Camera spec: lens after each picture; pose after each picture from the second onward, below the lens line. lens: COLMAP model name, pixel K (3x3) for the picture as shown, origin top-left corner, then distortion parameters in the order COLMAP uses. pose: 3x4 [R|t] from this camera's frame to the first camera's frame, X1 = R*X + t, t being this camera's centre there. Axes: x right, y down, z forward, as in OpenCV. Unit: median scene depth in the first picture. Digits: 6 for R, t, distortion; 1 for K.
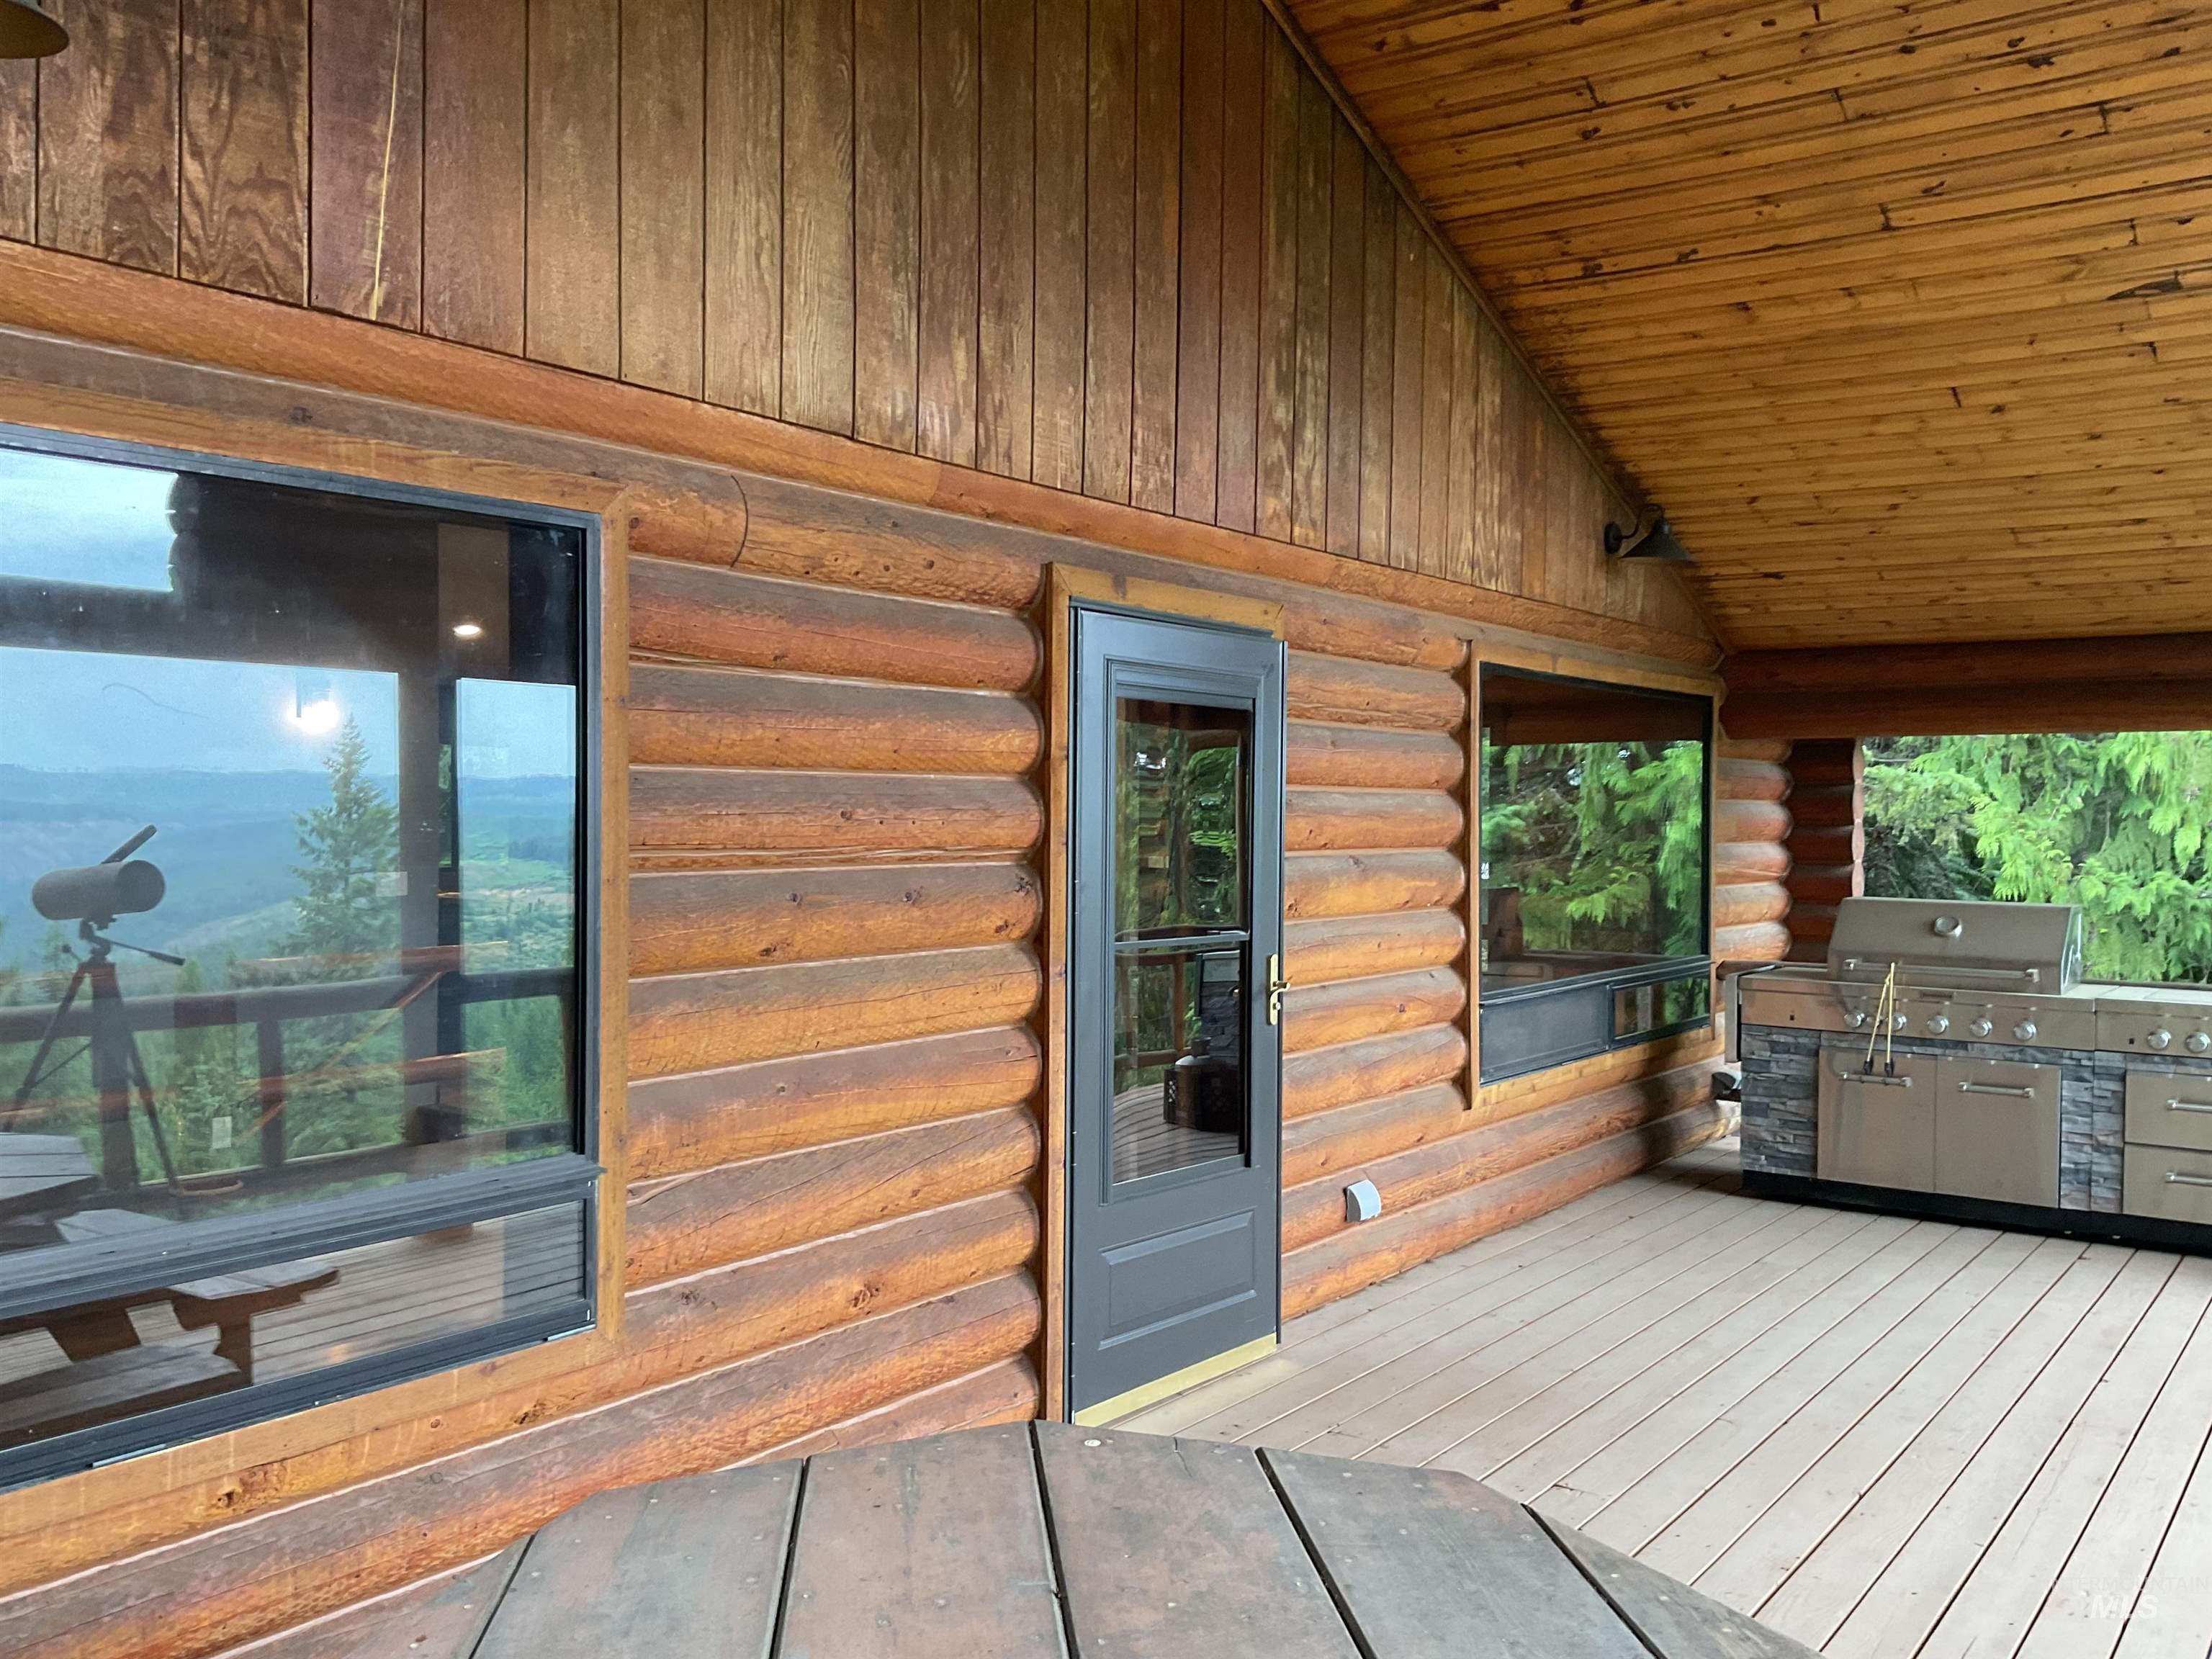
lens RADIAL K [[1829.2, 0, 1106.0], [0, 1829.2, 829.5], [0, 0, 1]] dist [0.084397, -0.200620]
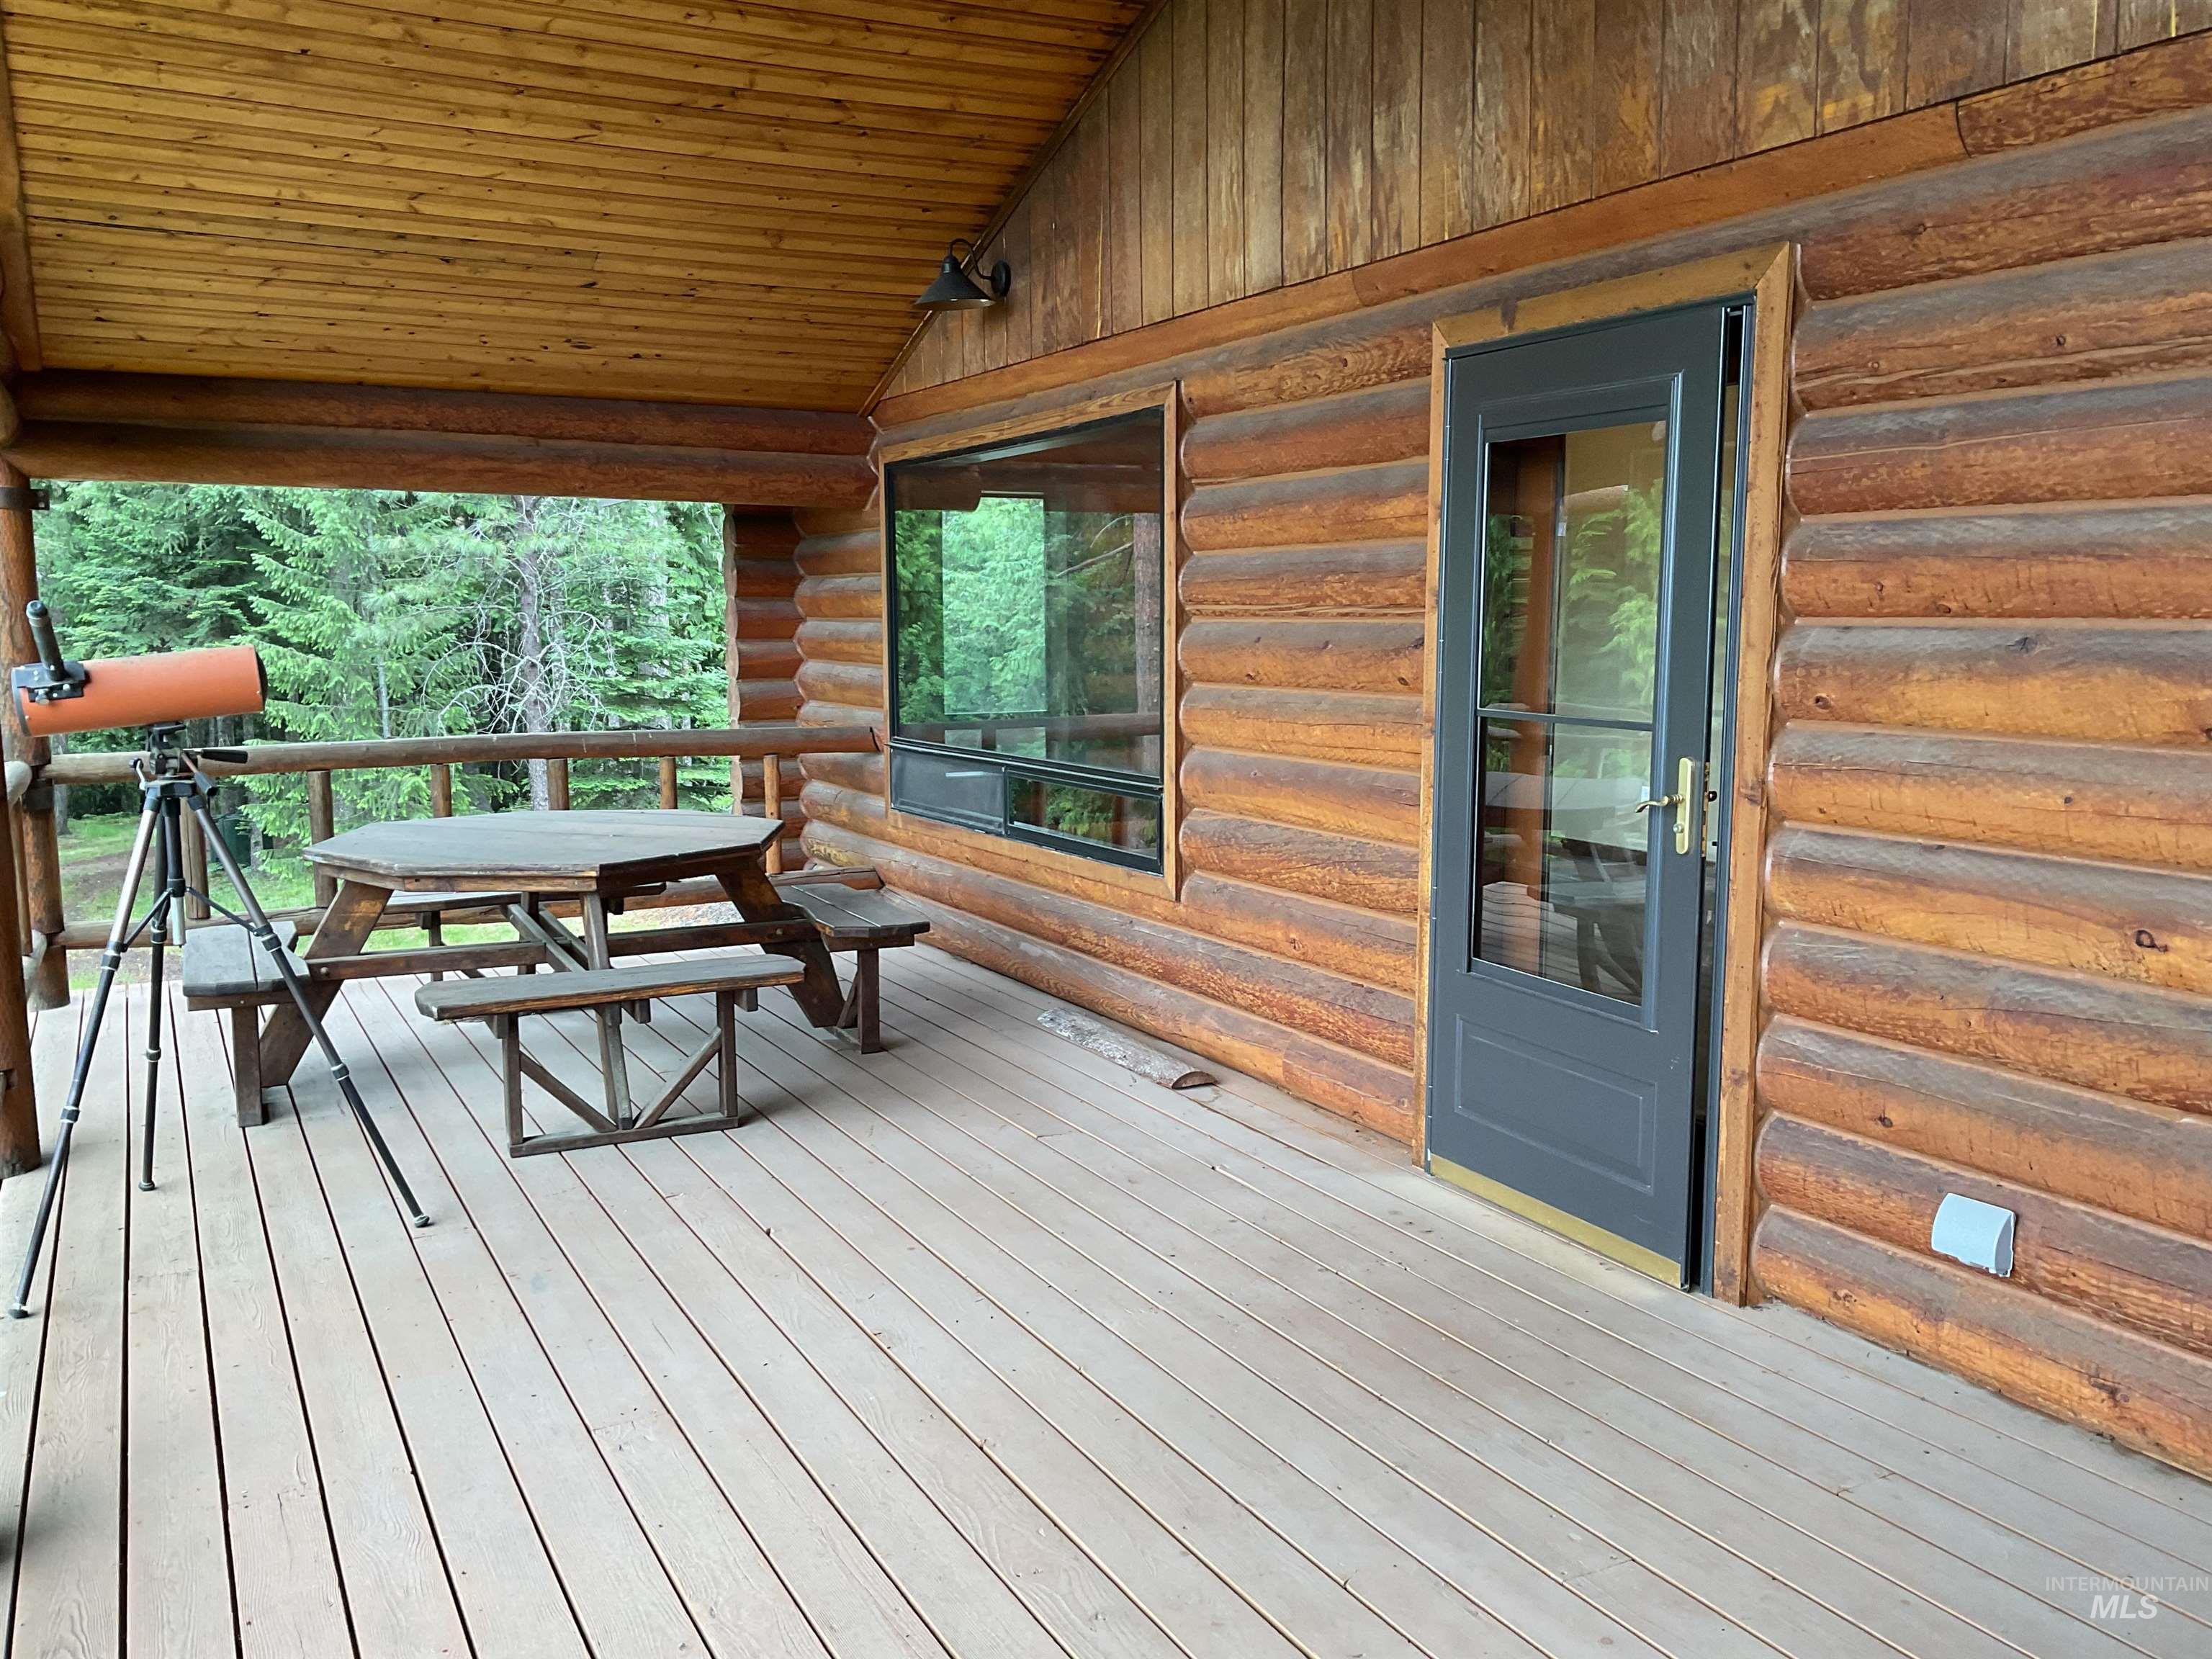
lens RADIAL K [[1780.1, 0, 1106.6], [0, 1780.1, 902.9], [0, 0, 1]] dist [0.061529, -0.188301]
pose [[-0.436114, 0.133530, -0.889929, 1.004223], [-0.013919, 0.987811, 0.155038, 0.022080], [0.899784, 0.080001, -0.428940, 1.330393]]
